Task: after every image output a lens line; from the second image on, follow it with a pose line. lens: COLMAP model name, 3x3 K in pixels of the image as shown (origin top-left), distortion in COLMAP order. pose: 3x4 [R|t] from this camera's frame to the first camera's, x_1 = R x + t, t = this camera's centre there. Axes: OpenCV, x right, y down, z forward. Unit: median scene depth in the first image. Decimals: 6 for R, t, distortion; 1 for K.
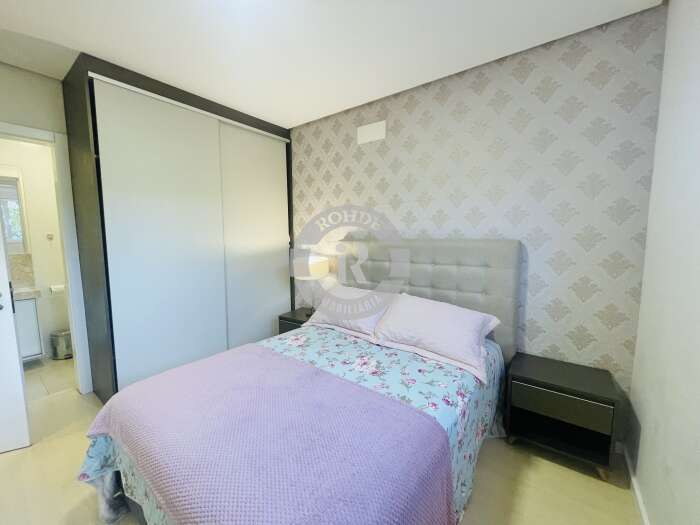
lens RADIAL K [[285.1, 0, 350.4], [0, 285.1, 262.0], [0, 0, 1]] dist [0.002383, -0.000548]
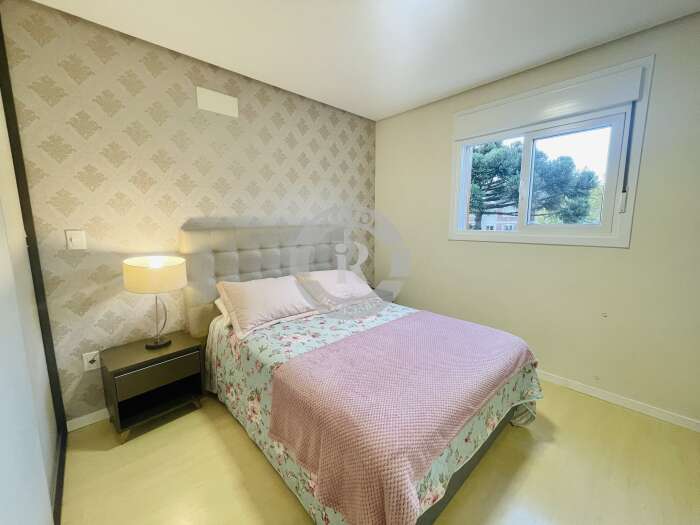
lens RADIAL K [[285.1, 0, 355.3], [0, 285.1, 261.2], [0, 0, 1]] dist [0.002383, -0.000548]
pose [[0.156247, -0.153889, 0.975656, -0.957442], [0.075722, 0.986747, 0.143512, -0.091615], [-0.984811, 0.051455, 0.165829, 0.585671]]
